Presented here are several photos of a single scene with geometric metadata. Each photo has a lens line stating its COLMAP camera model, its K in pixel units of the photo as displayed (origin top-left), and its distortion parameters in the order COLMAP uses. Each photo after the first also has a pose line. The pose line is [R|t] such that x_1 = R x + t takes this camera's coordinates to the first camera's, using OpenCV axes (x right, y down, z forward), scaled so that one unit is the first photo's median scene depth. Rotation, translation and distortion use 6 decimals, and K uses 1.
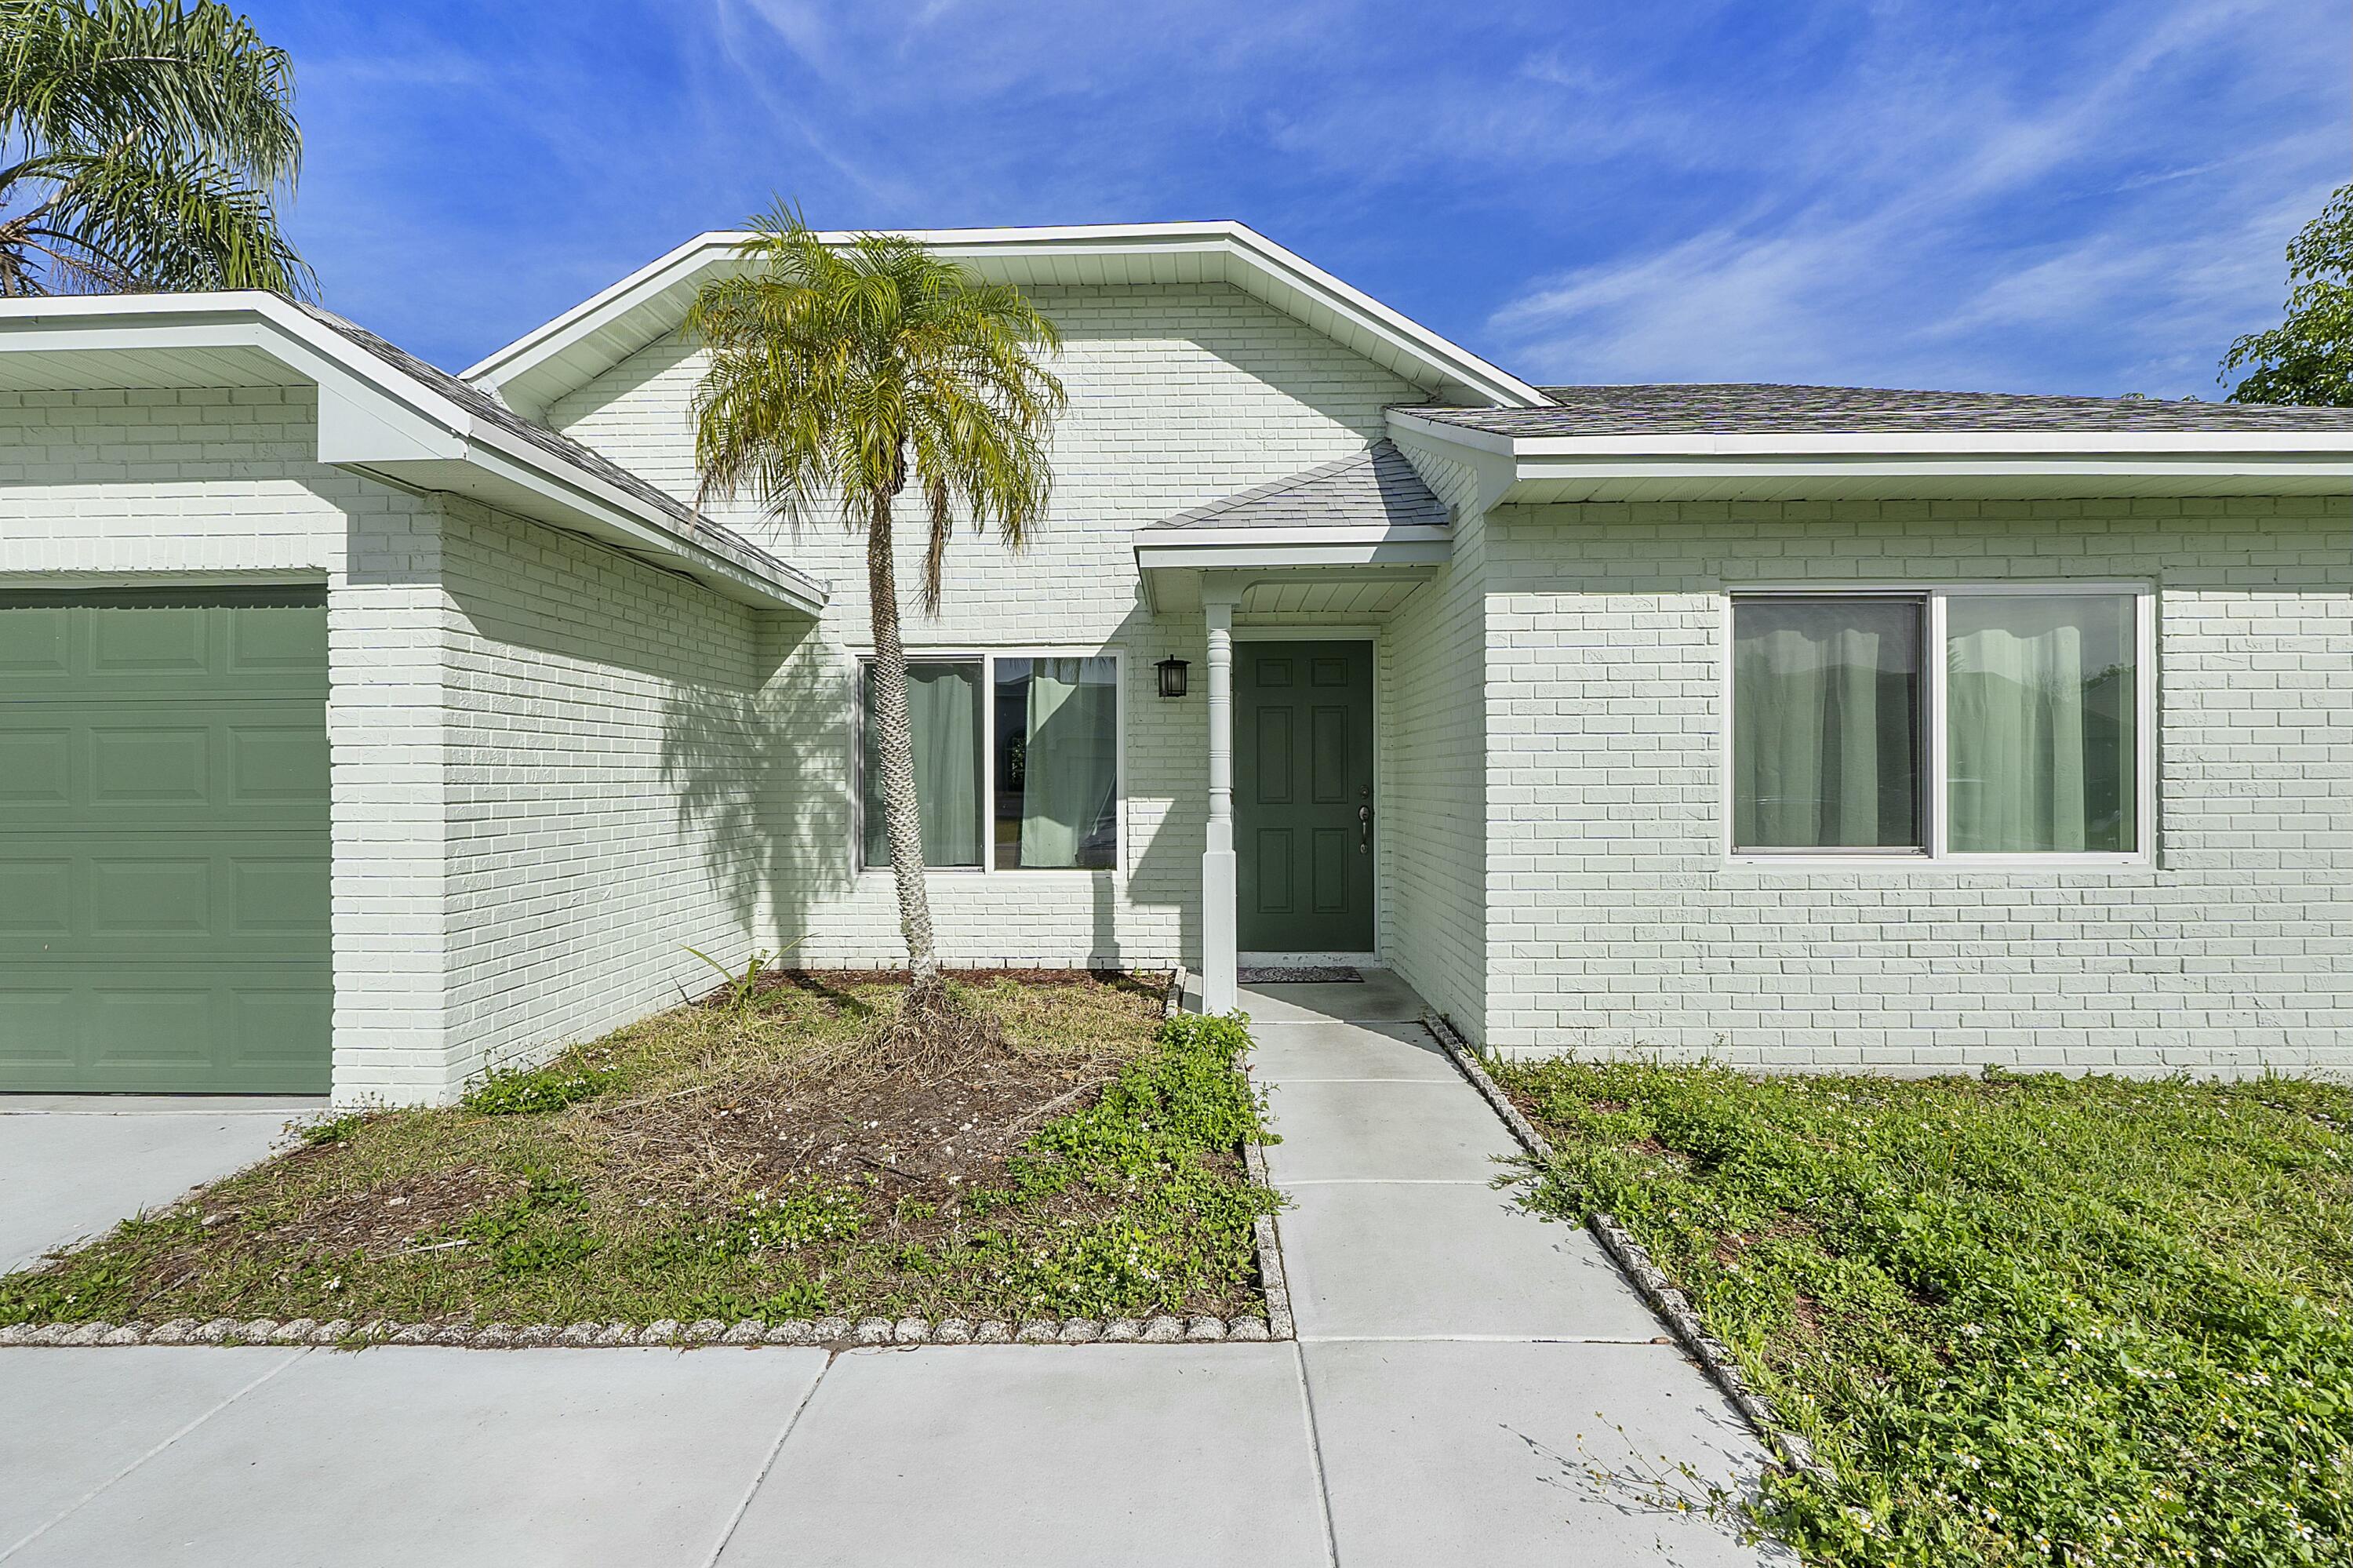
lens RADIAL K [[998.0, 0, 1174.5], [0, 998.0, 766.4], [0, 0, 1]] dist [-0.003375, -0.000755]
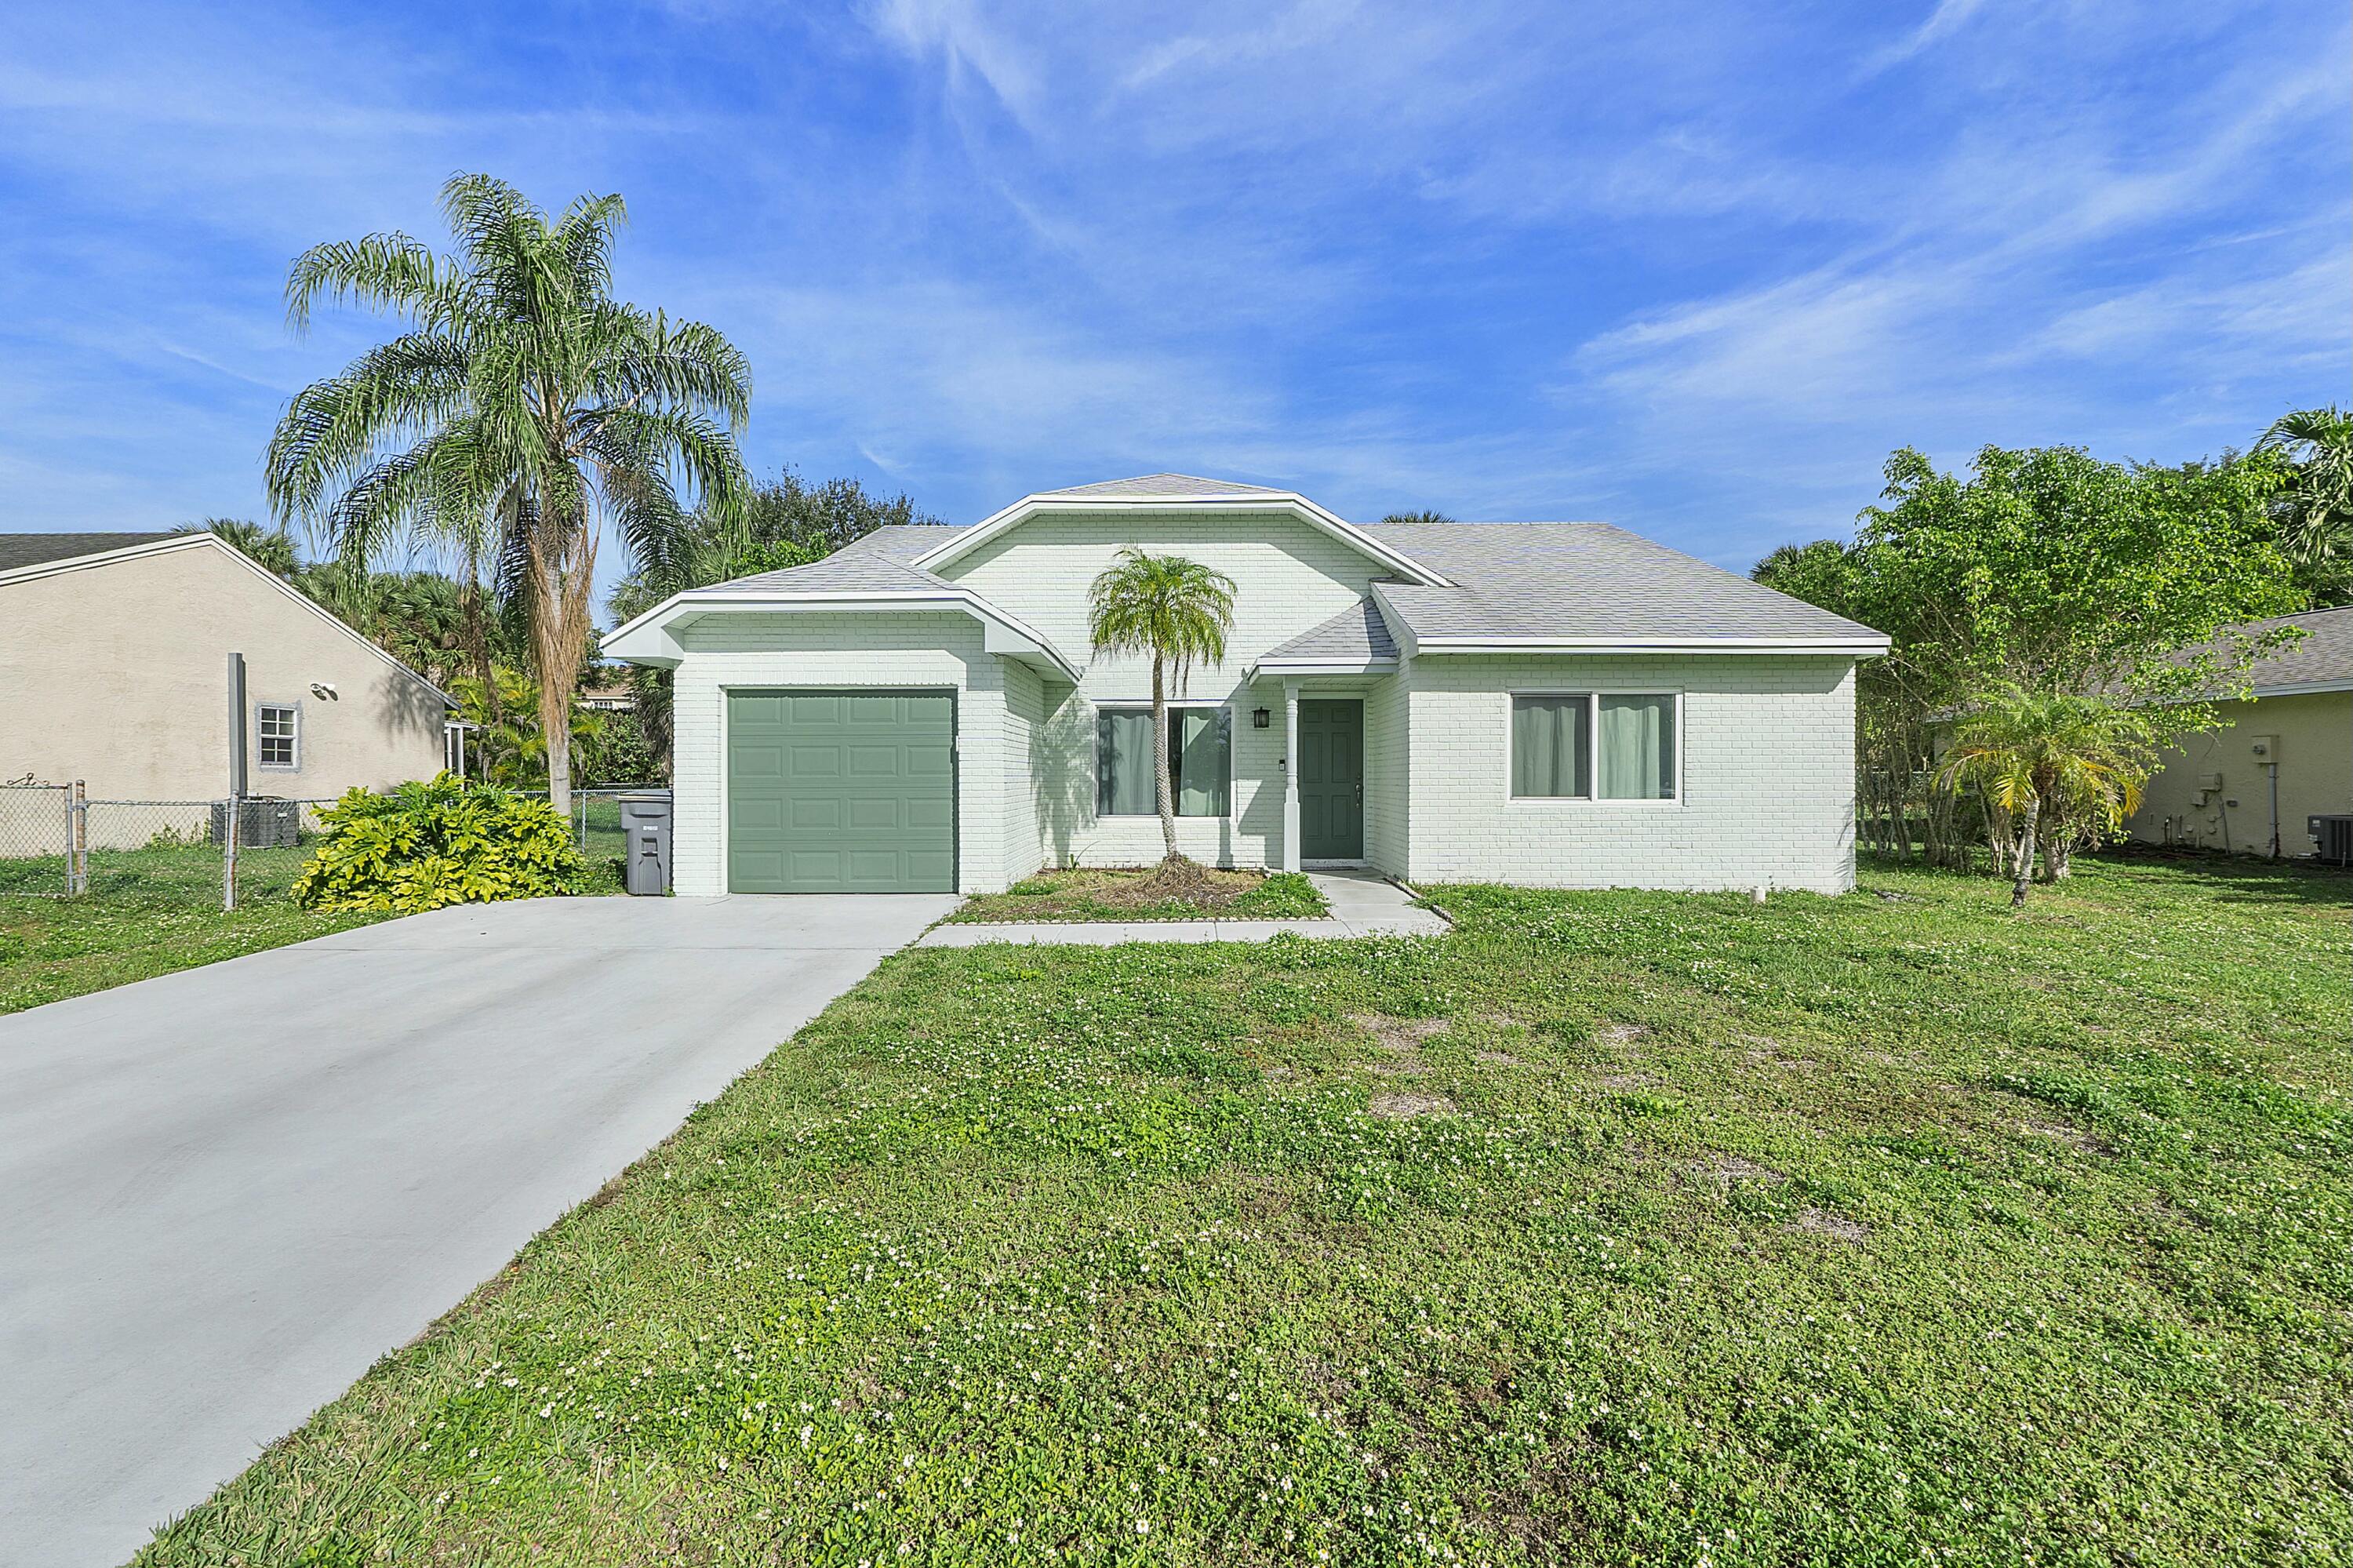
lens RADIAL K [[1007.4, 0, 1176.5], [0, 1007.4, 784.0], [0, 0, 1]] dist [-0.001615, 0.000161]
pose [[0.999953, 0.003117, 0.009188, -0.195839], [-0.003275, 0.999846, 0.017263, 0.006713], [-0.009132, -0.017293, 0.999809, -1.020946]]
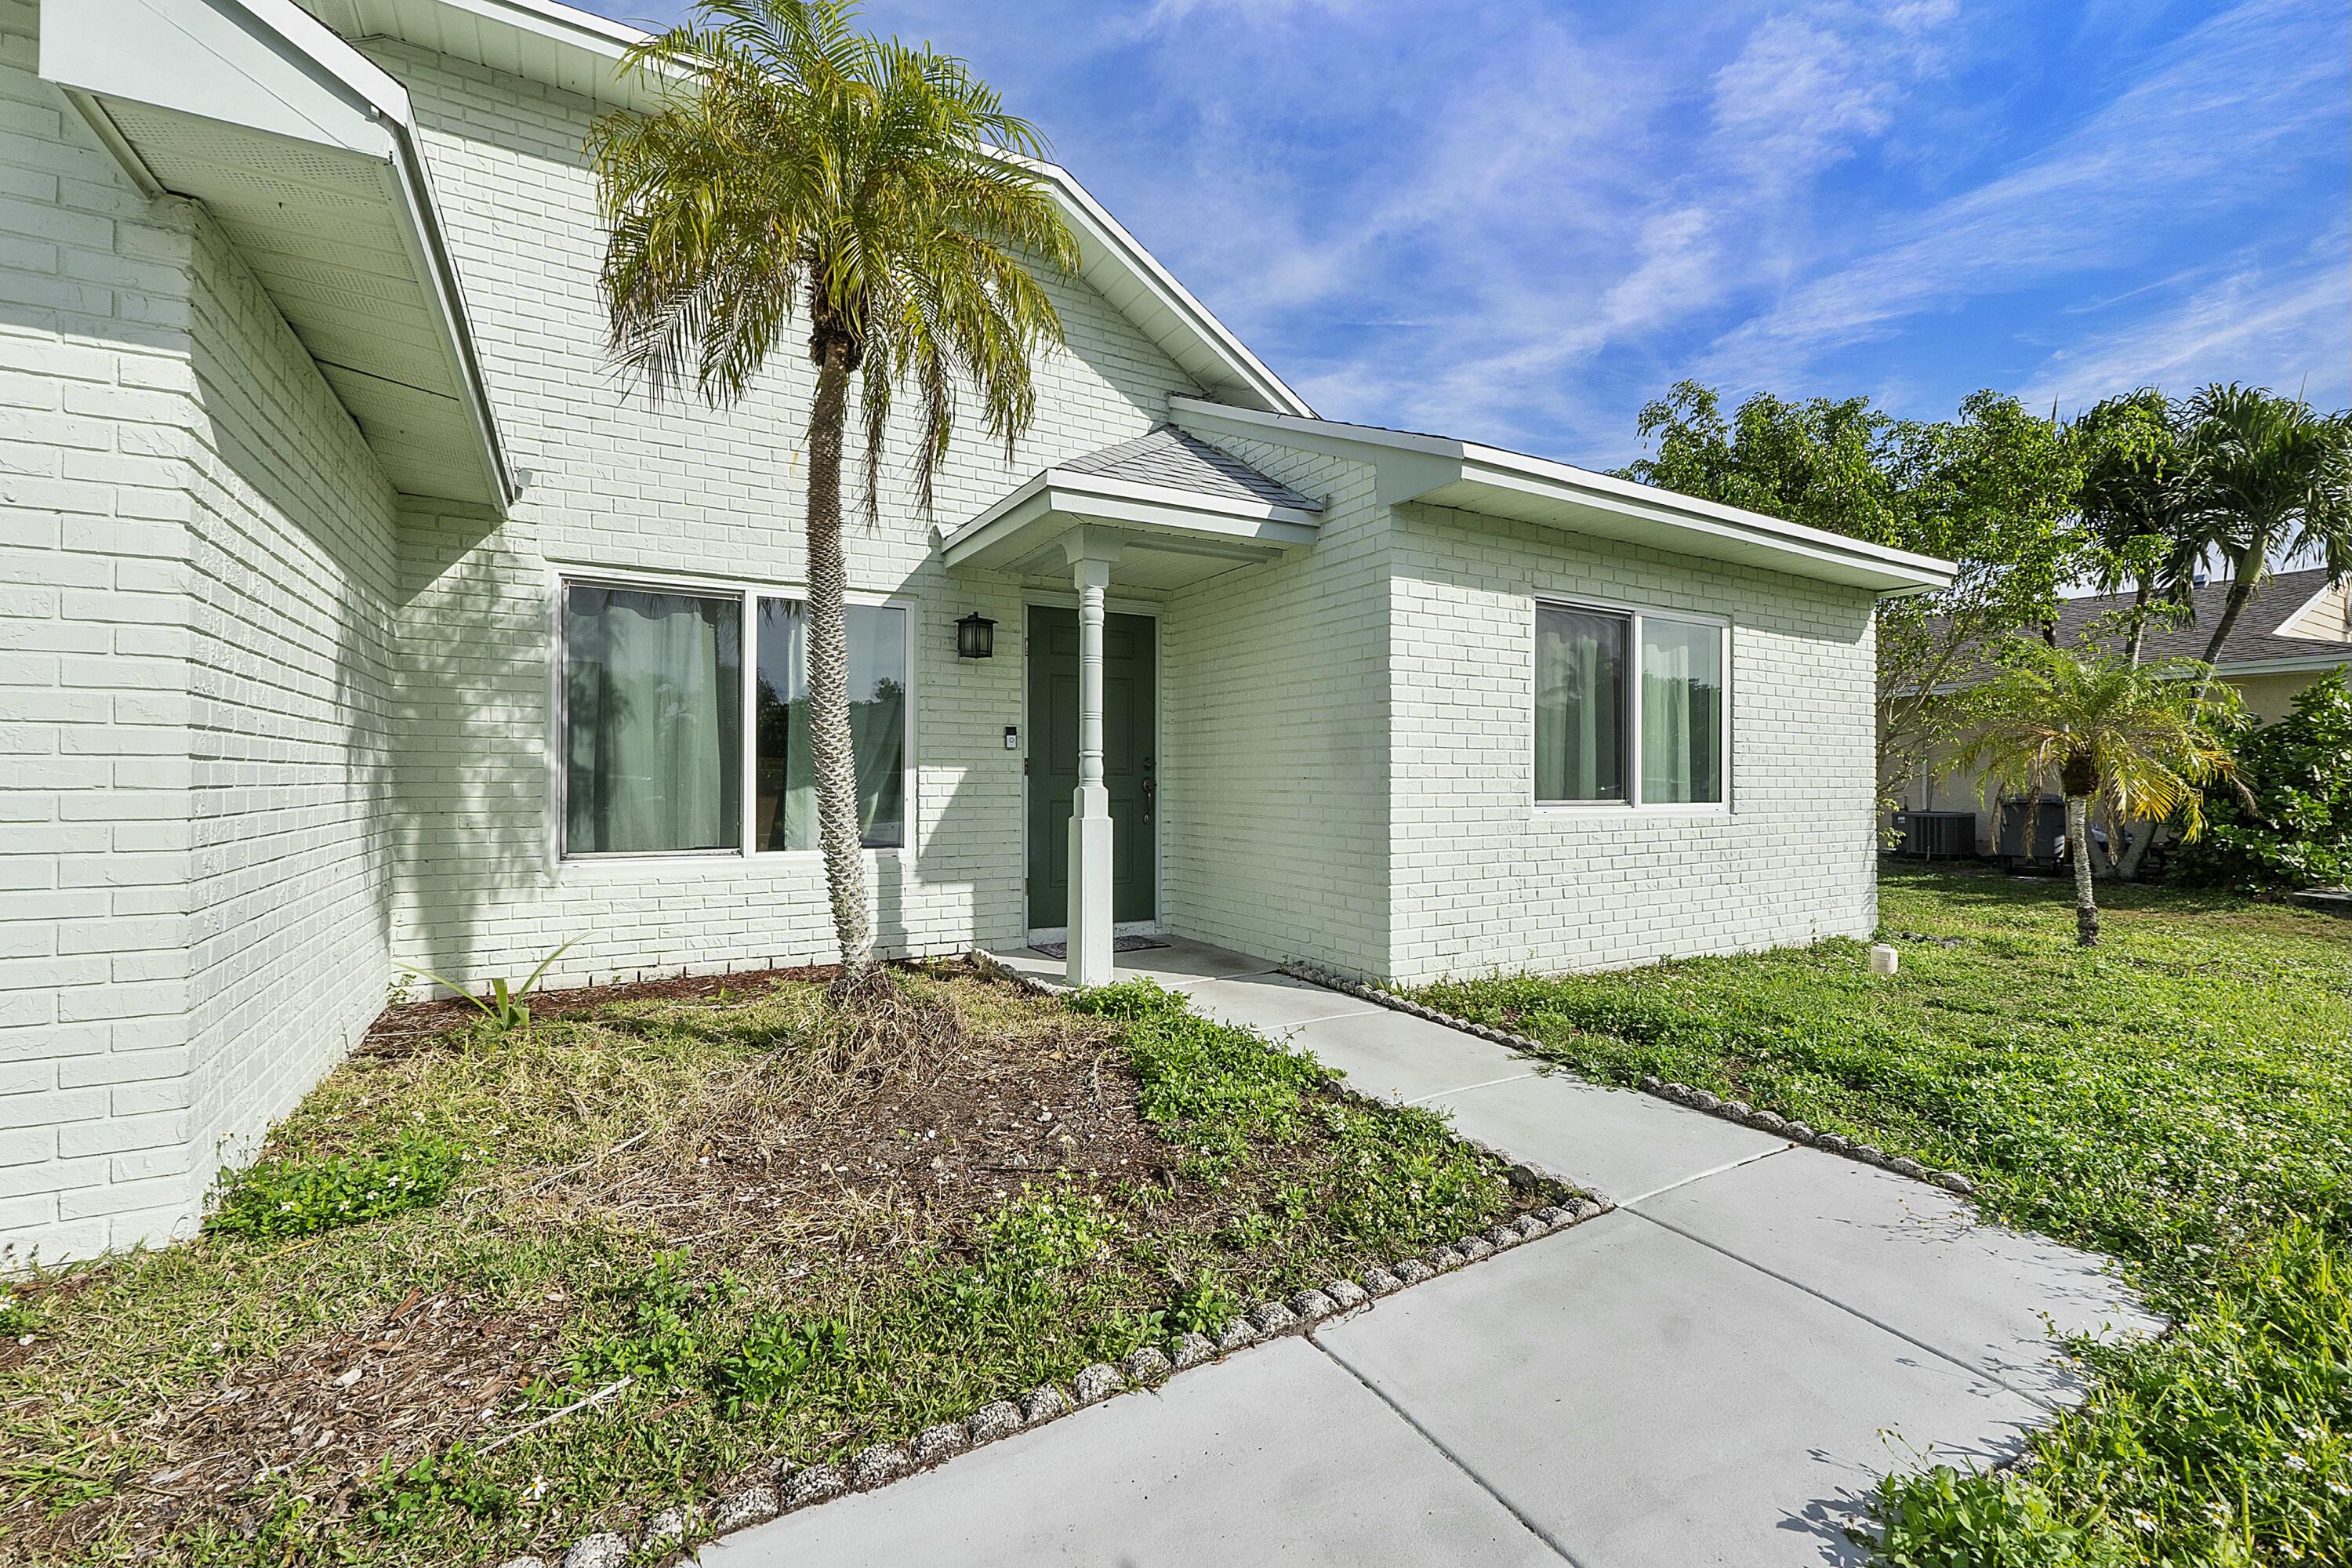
lens RADIAL K [[997.5, 0, 1174.0], [0, 997.5, 766.4], [0, 0, 1]] dist [-0.003375, -0.000755]
pose [[0.849377, 0.013965, 0.527601, -0.346665], [-0.012251, 0.999902, -0.006744, 0.036877], [-0.527644, -0.000736, 0.849465, 0.122411]]
